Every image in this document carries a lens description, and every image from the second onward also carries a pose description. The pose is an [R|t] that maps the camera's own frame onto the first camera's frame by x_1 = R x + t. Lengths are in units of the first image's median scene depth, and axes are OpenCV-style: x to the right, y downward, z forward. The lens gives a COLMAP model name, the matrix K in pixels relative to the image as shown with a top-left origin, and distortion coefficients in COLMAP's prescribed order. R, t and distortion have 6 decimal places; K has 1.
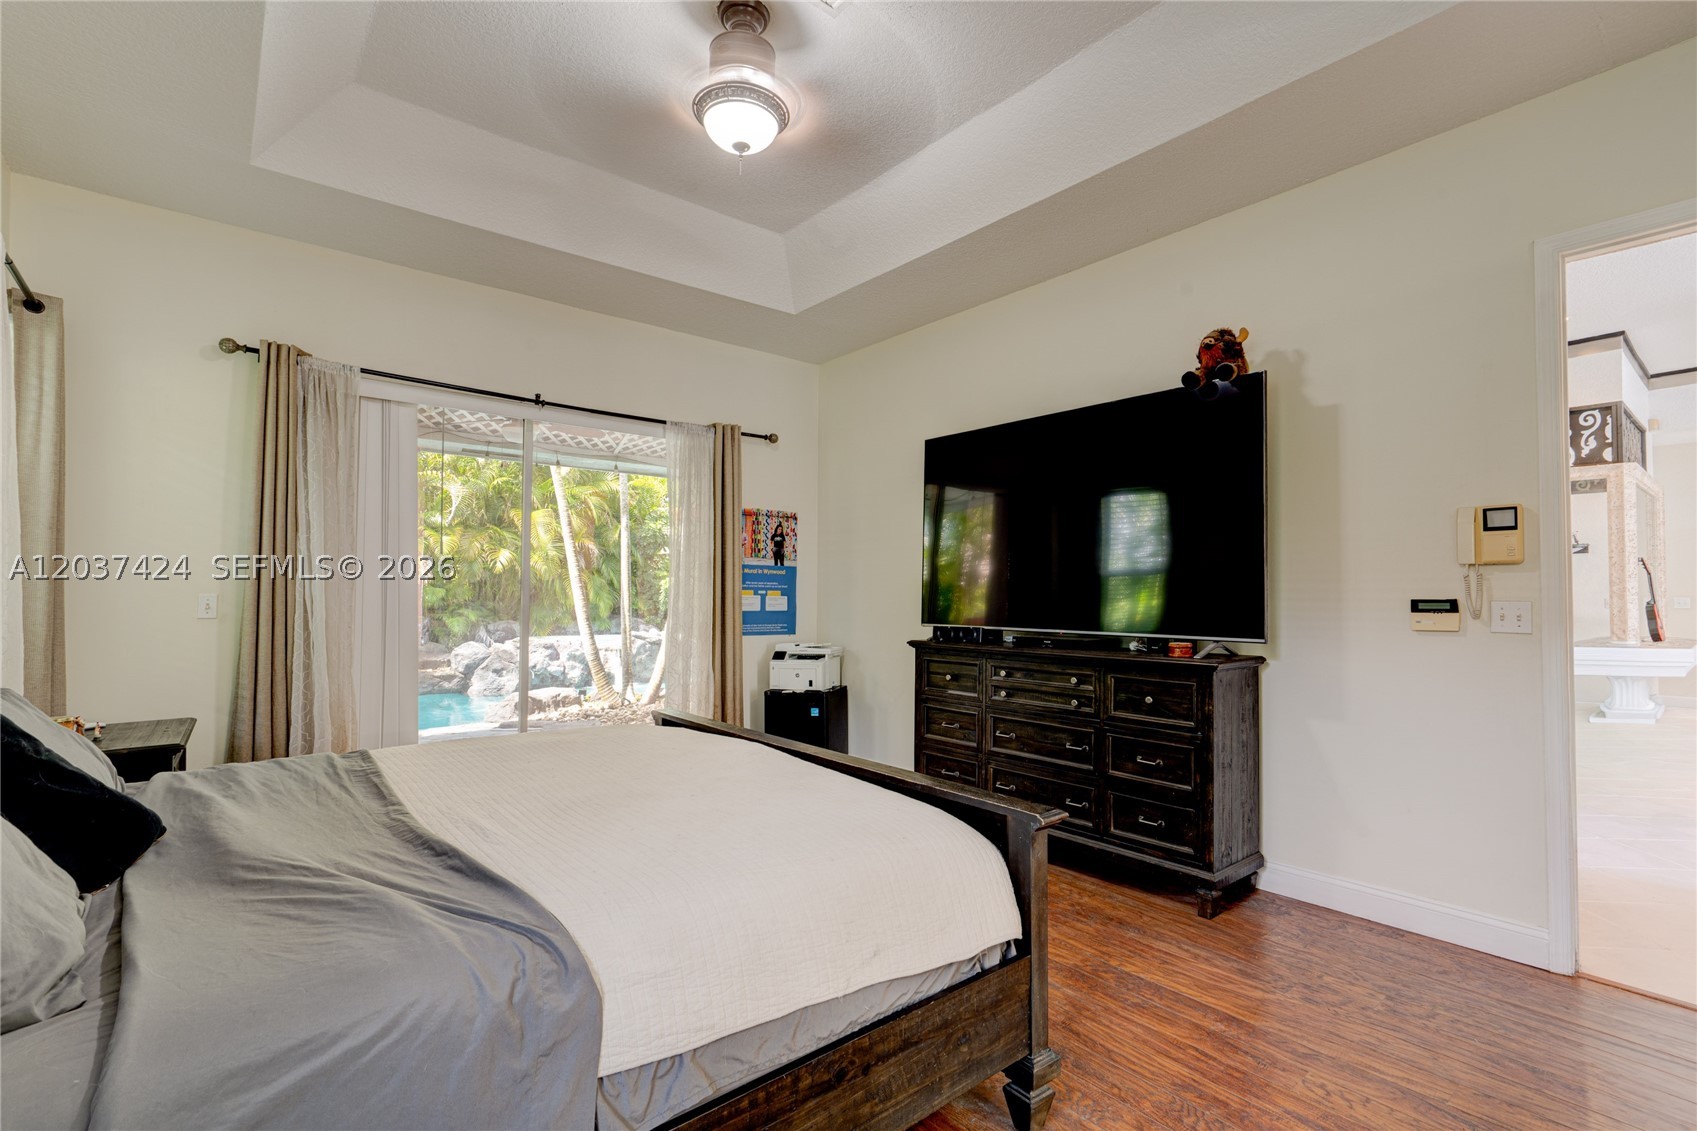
lens RADIAL K [[789.4, 0, 855.2], [0, 789.4, 576.7], [0, 0, 1]] dist [-0.003803, 0.001977]
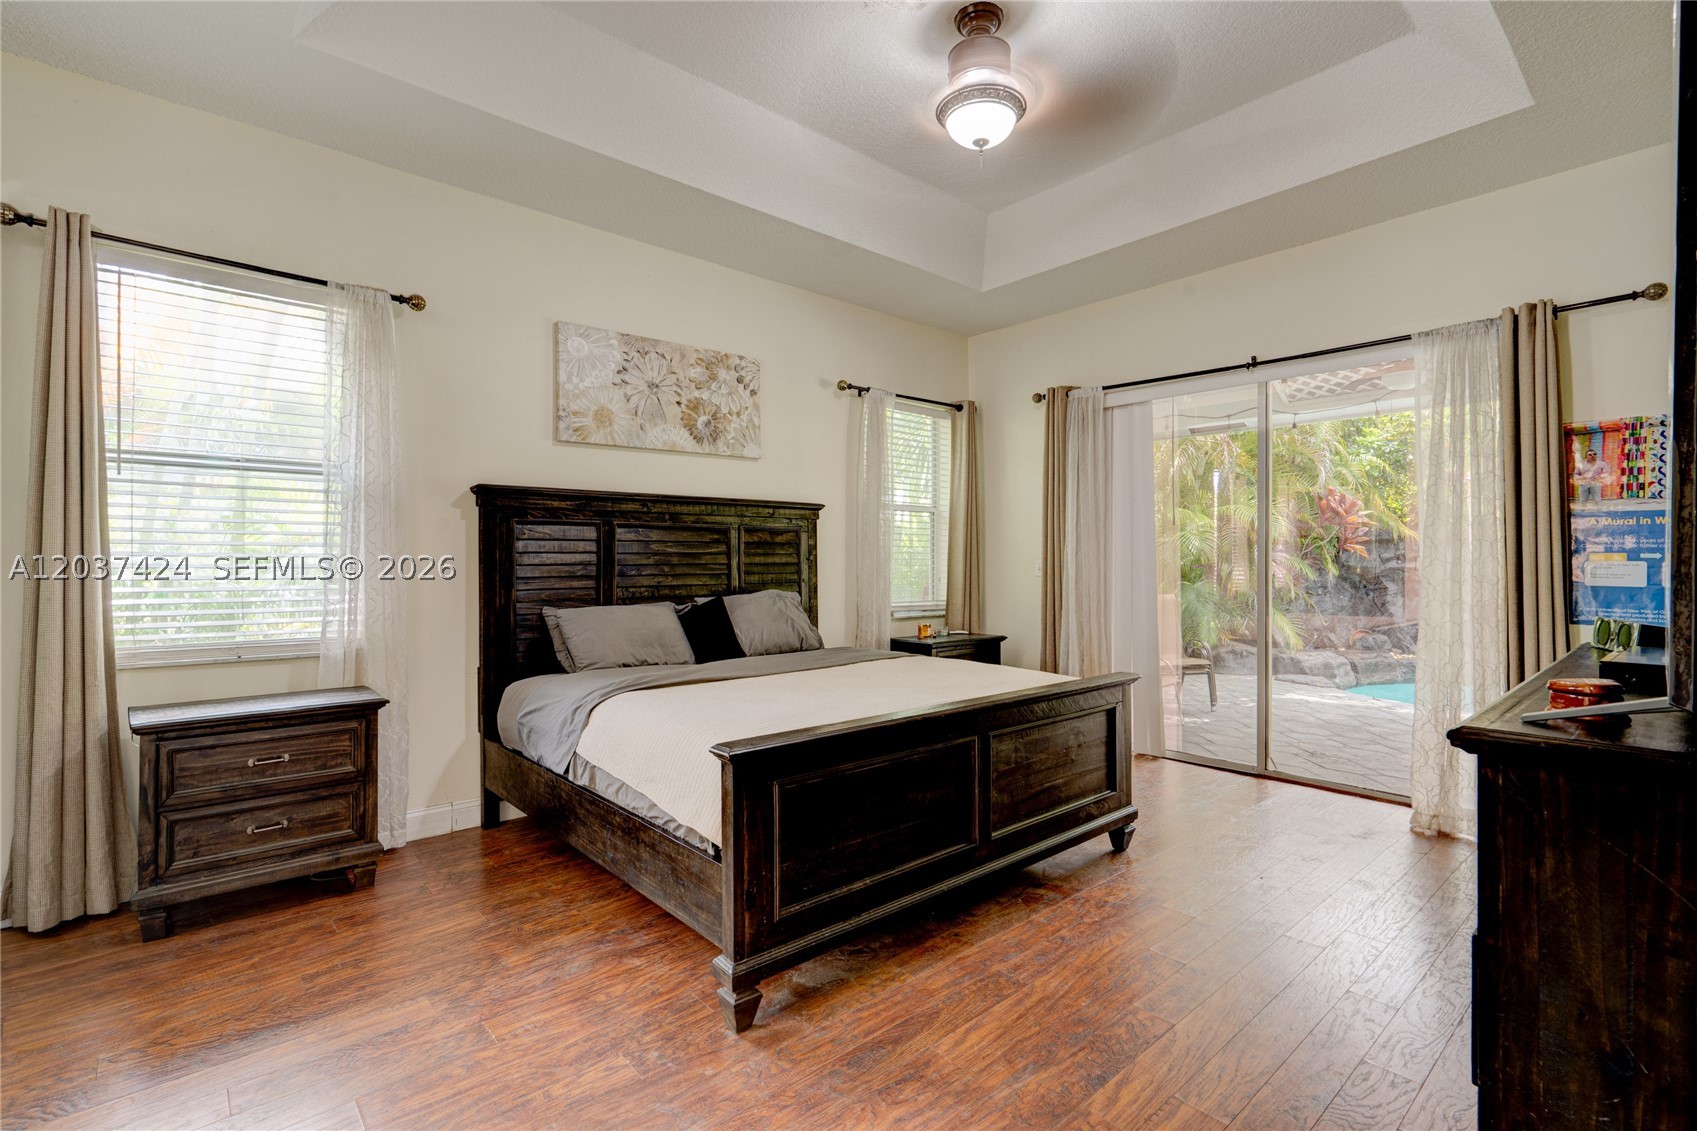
lens RADIAL K [[789.4, 0, 855.1], [0, 789.4, 564.2], [0, 0, 1]] dist [-0.003803, 0.001977]
pose [[0.049185, -0.006312, -0.998770, 0.547301], [0.023076, 0.999720, -0.005182, 0.018908], [0.998523, -0.022792, 0.049317, 0.452928]]
